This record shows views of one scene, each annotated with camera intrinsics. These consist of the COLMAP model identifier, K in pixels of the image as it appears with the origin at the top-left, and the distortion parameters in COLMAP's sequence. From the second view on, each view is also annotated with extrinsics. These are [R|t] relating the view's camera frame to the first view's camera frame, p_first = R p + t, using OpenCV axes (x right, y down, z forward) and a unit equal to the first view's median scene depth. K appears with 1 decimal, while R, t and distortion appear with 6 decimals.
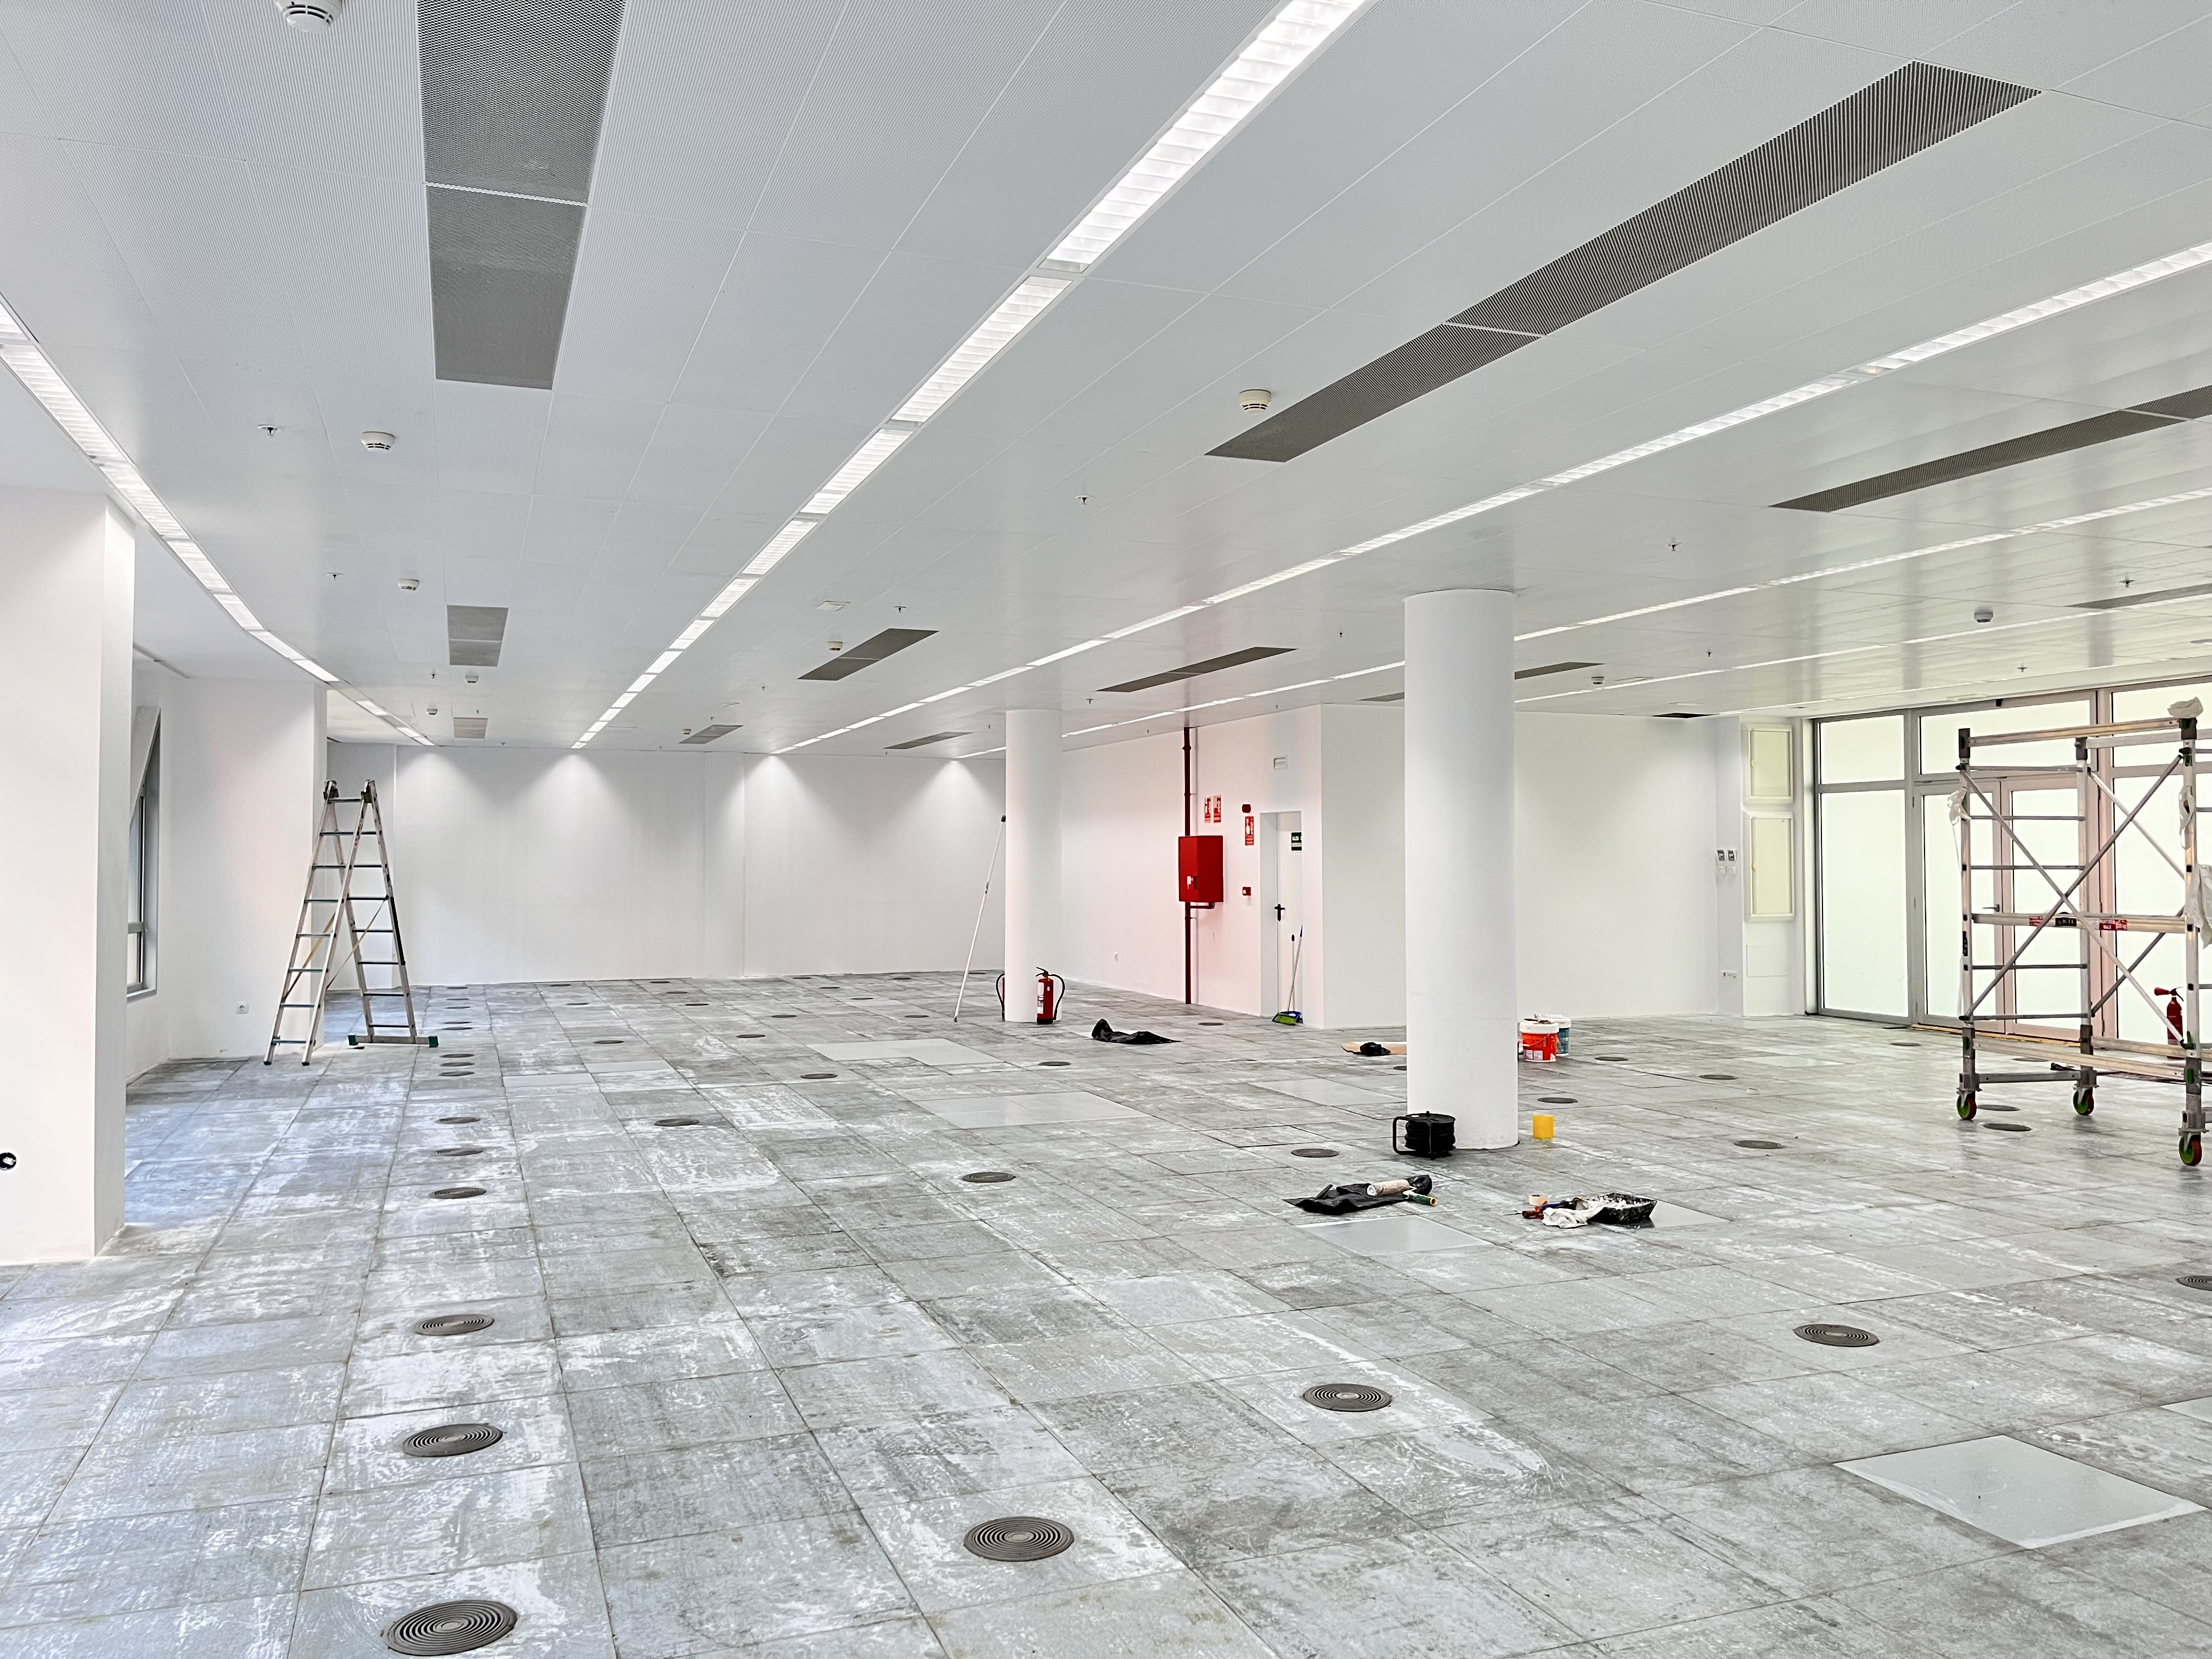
lens RADIAL K [[1675.5, 0, 1124.8], [0, 1675.5, 811.5], [0, 0, 1]] dist [0.071923, -0.088196]
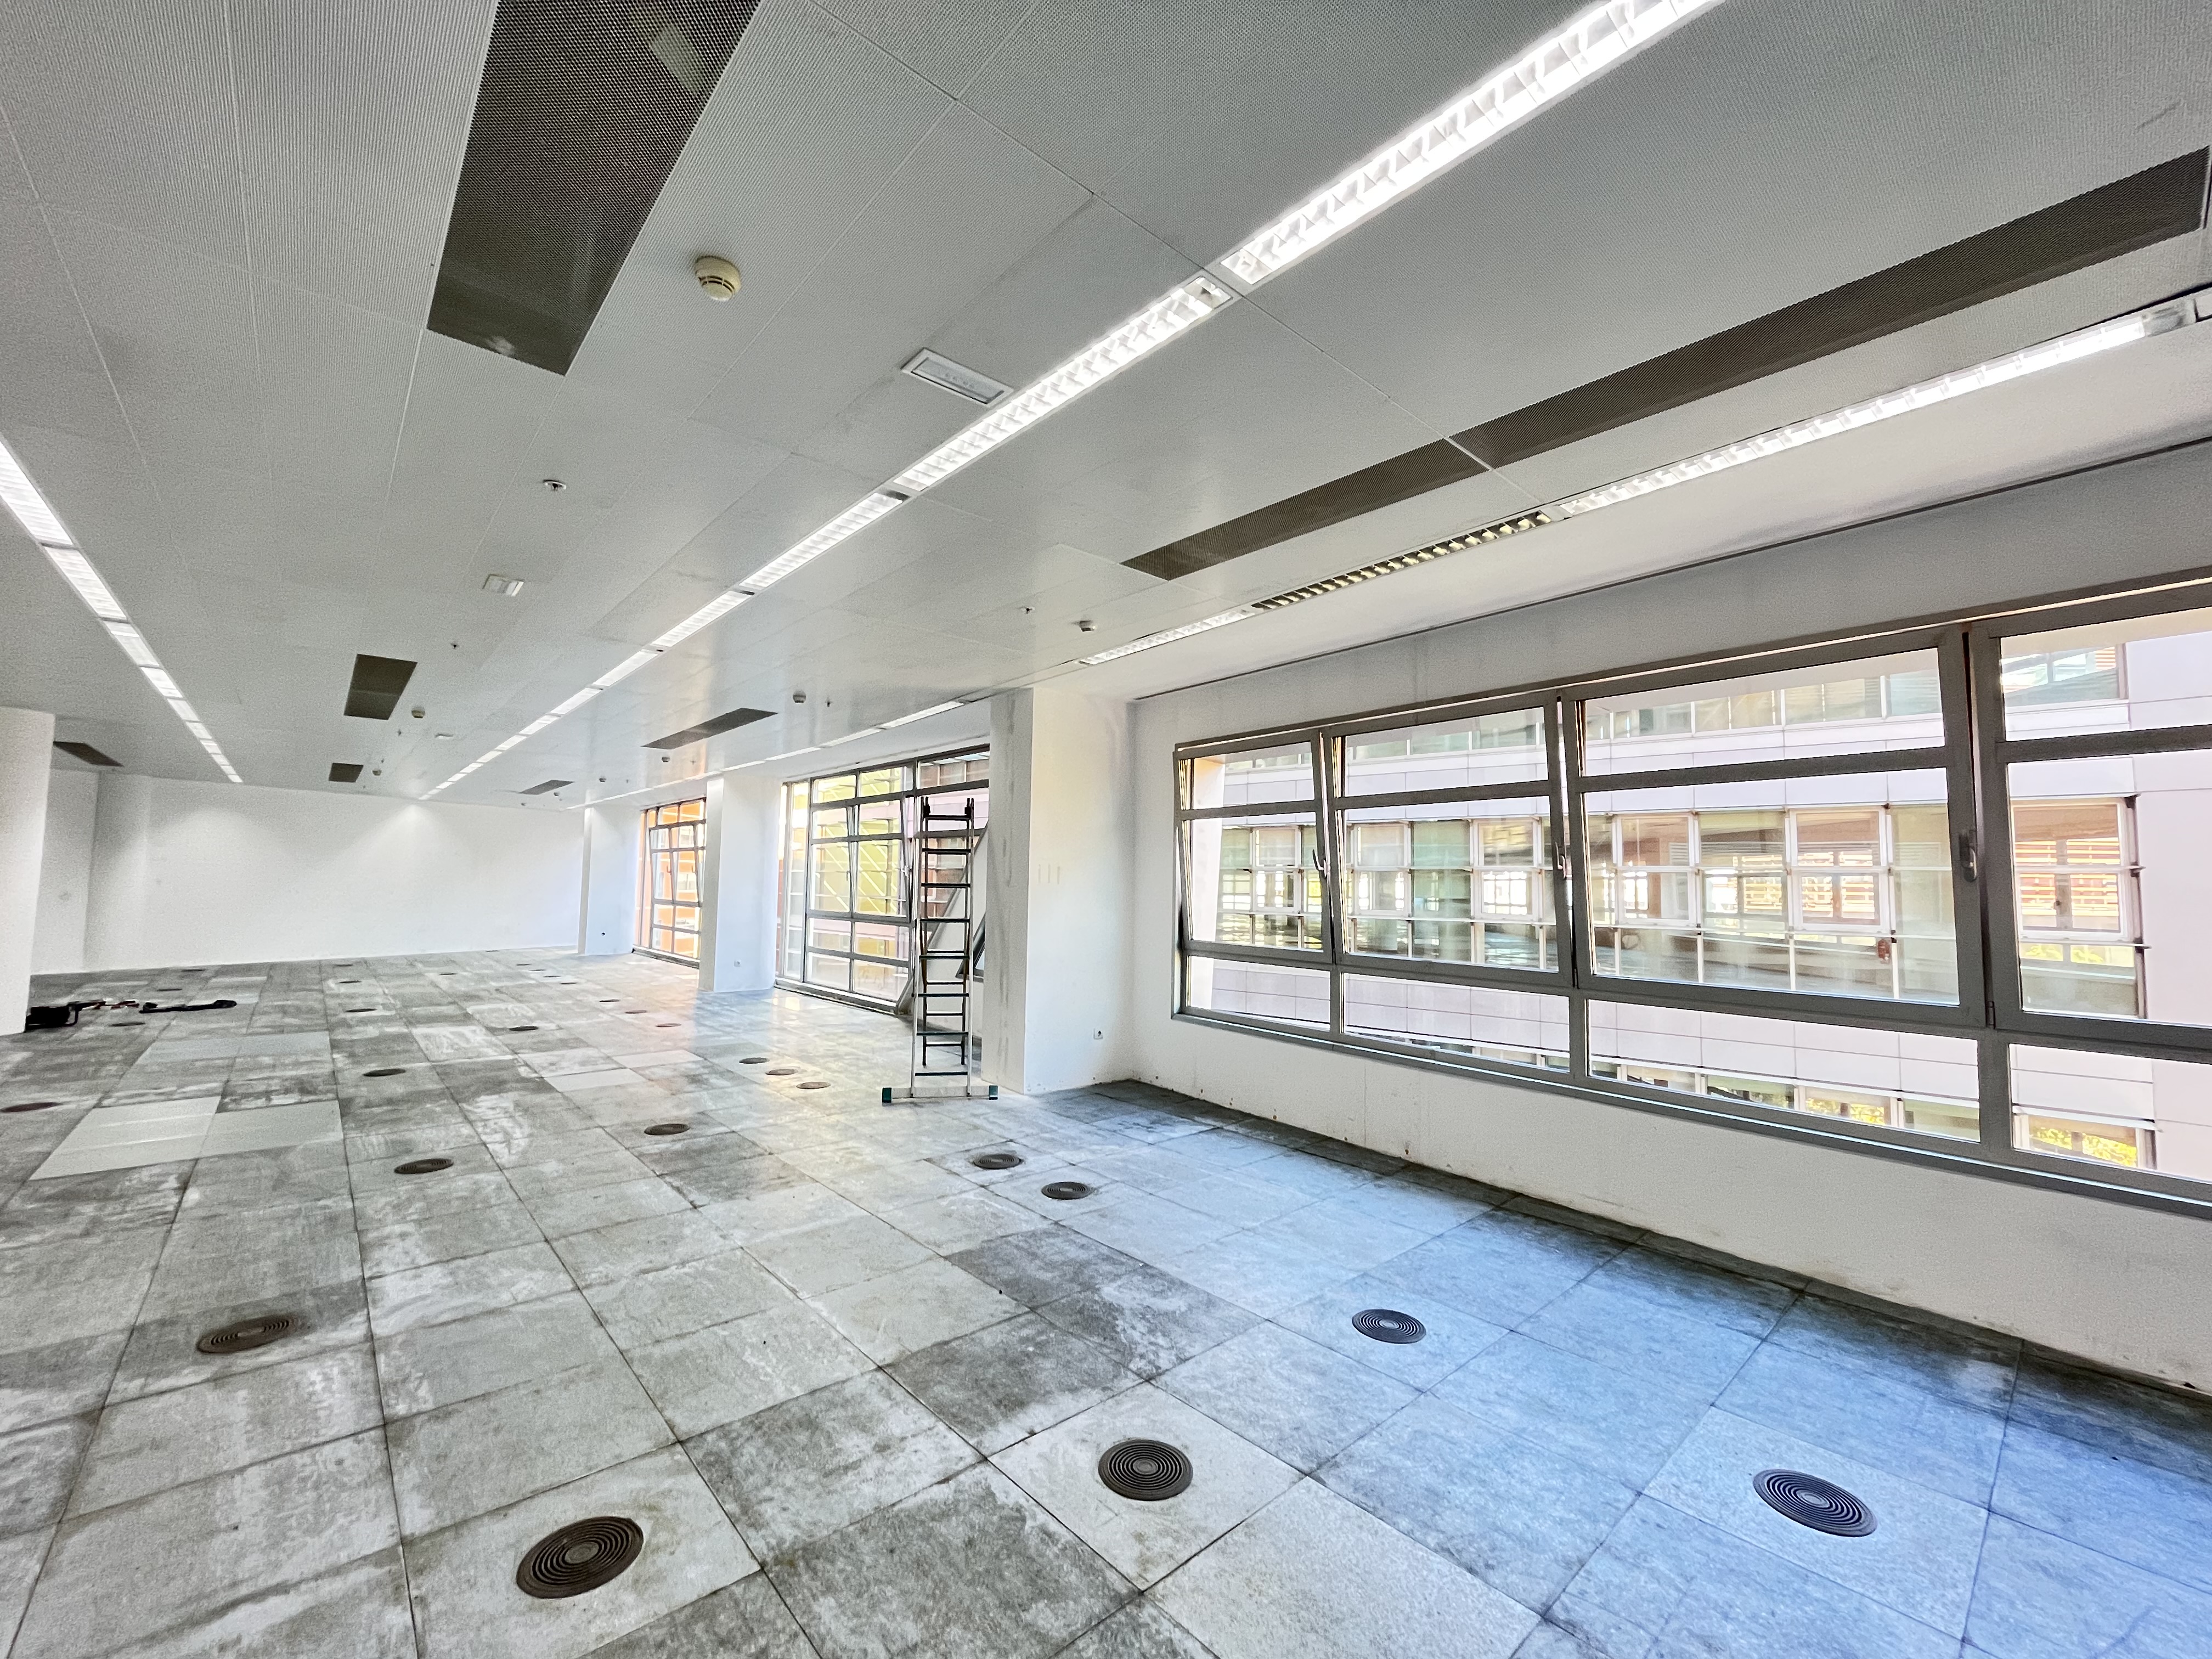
lens RADIAL K [[898.3, 0, 1100.5], [0, 898.3, 826.1], [0, 0, 1]] dist [-0.002773, 0.000125]
pose [[-0.939947, -0.040630, -0.338894, -0.954669], [-0.009735, 0.995677, -0.092372, 0.114235], [0.341182, -0.083525, -0.936279, 3.961383]]
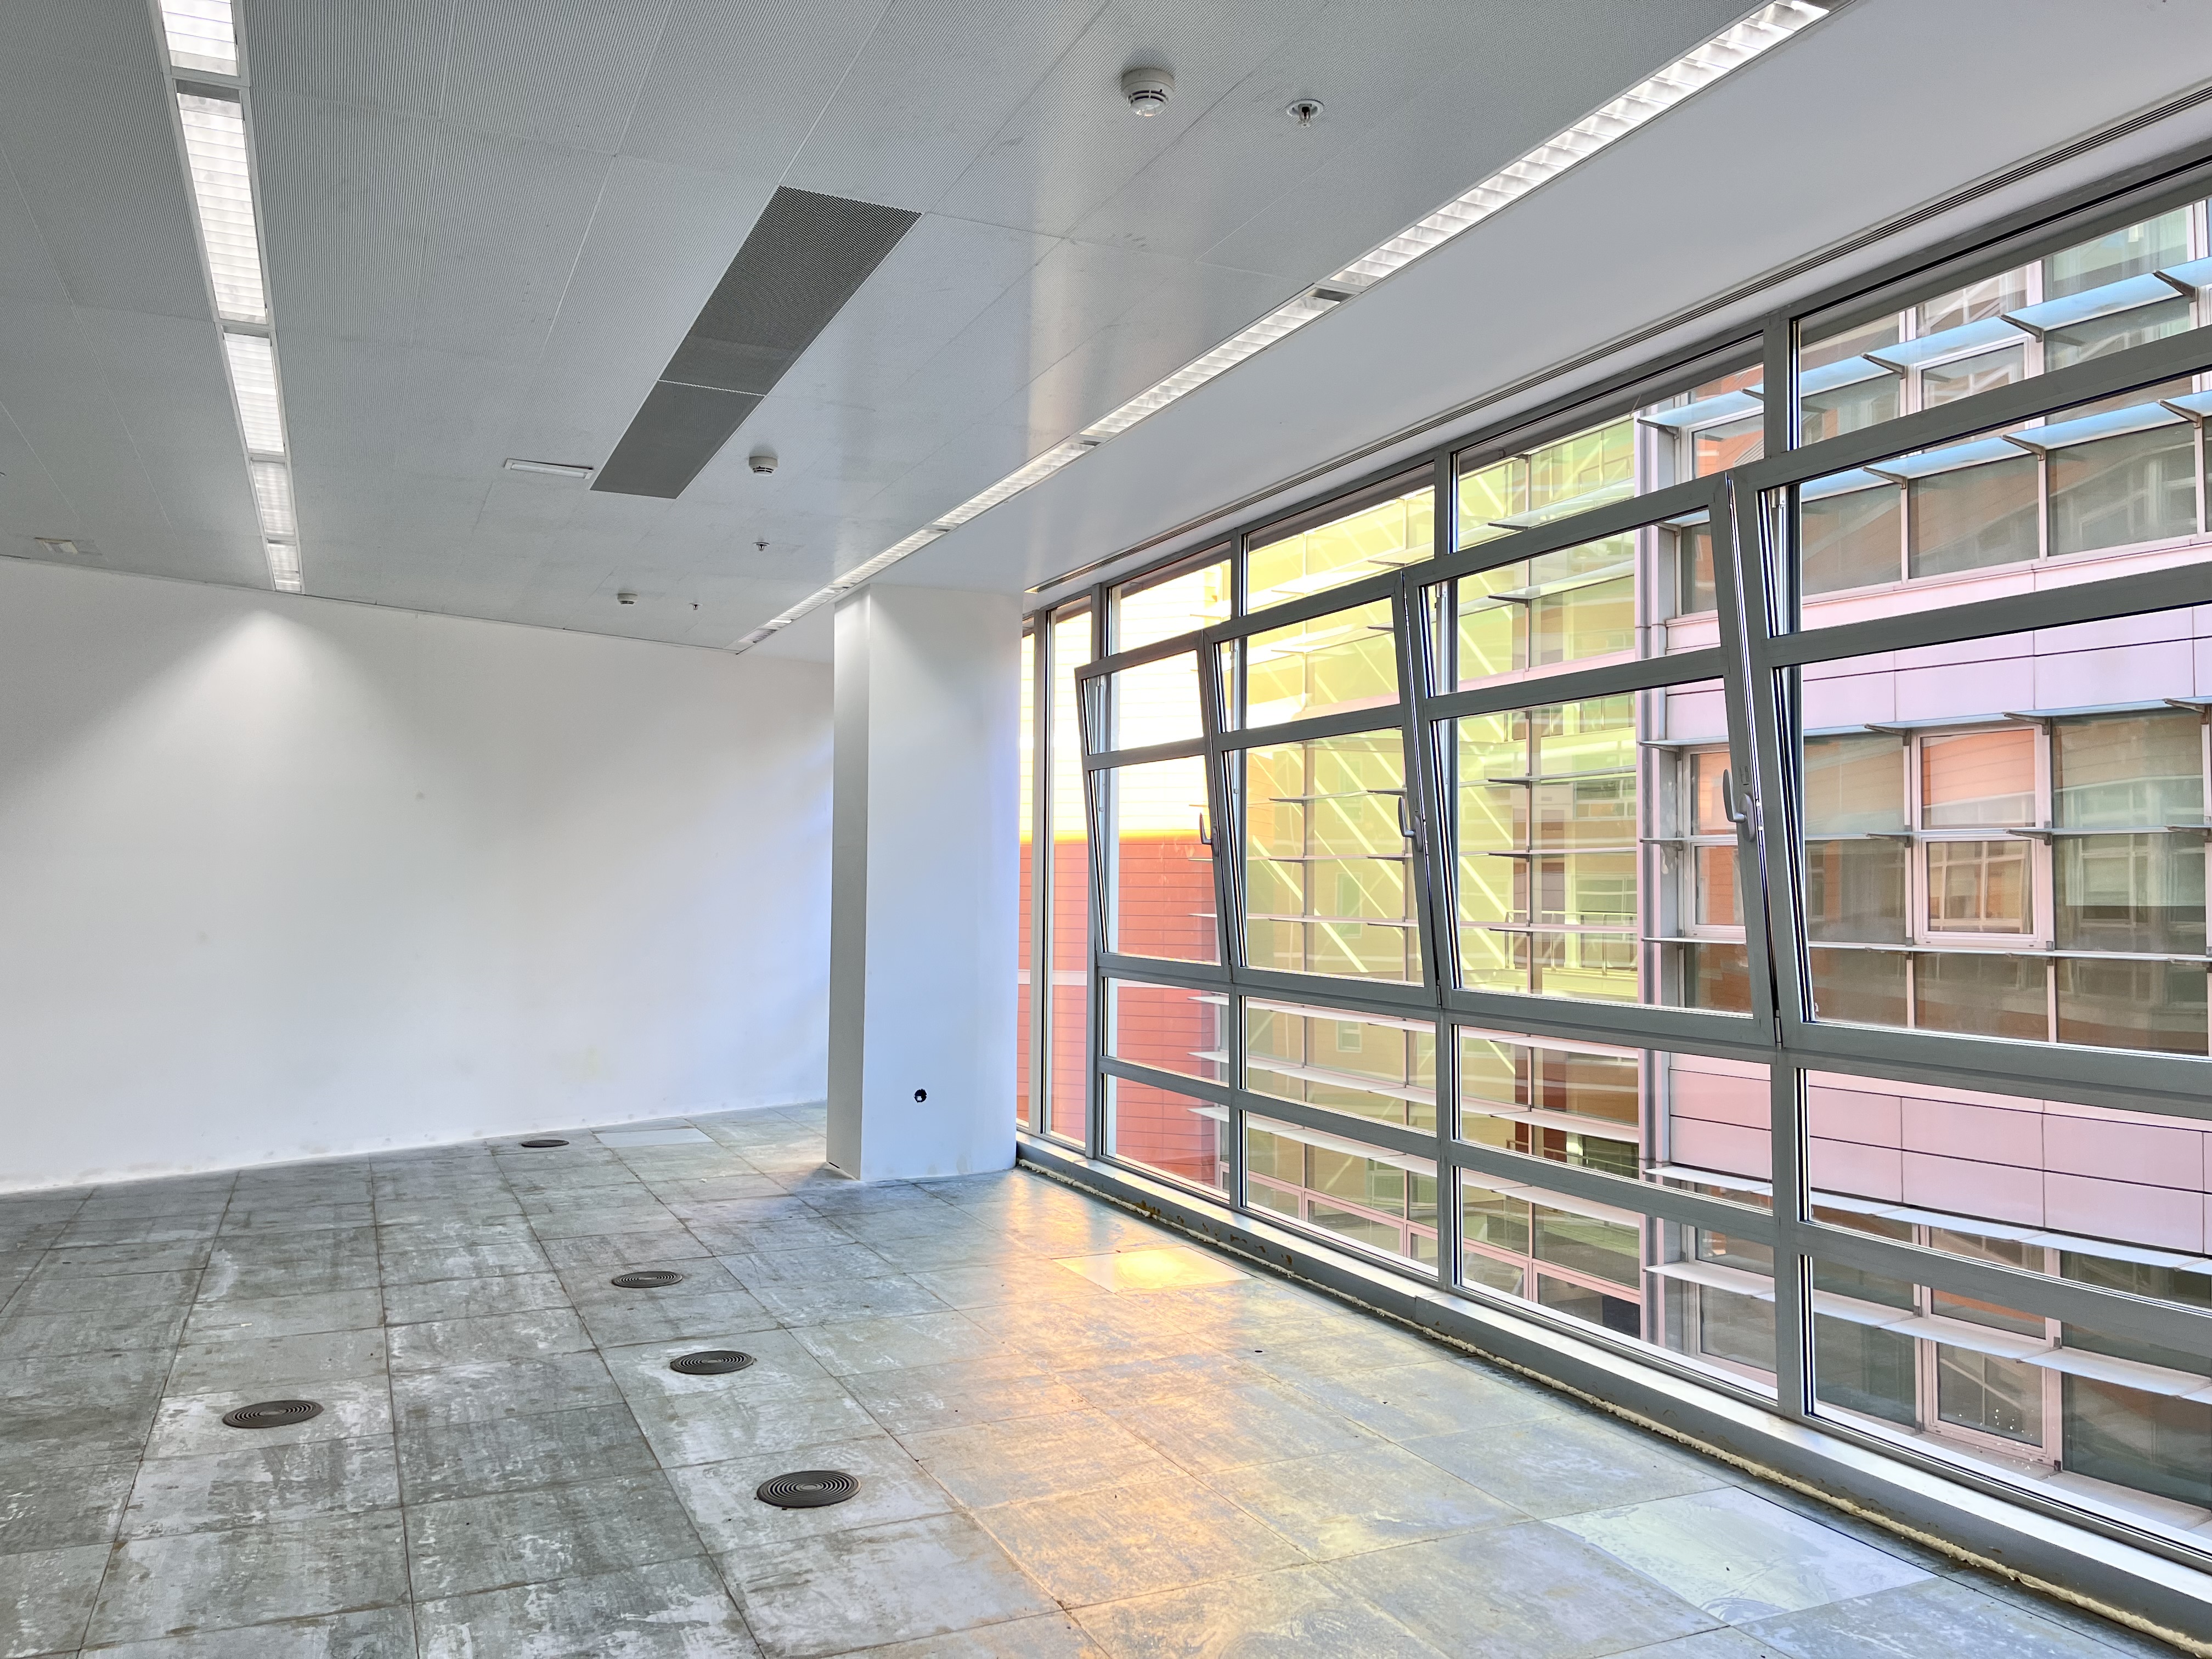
lens RADIAL K [[1675.5, 0, 1121.3], [0, 1675.5, 811.9], [0, 0, 1]] dist [0.071923, -0.088196]
pose [[-0.998429, -0.007076, -0.055587, -0.443756], [-0.002936, 0.997238, -0.074219, 0.064489], [0.055959, -0.073939, -0.995692, 1.688711]]
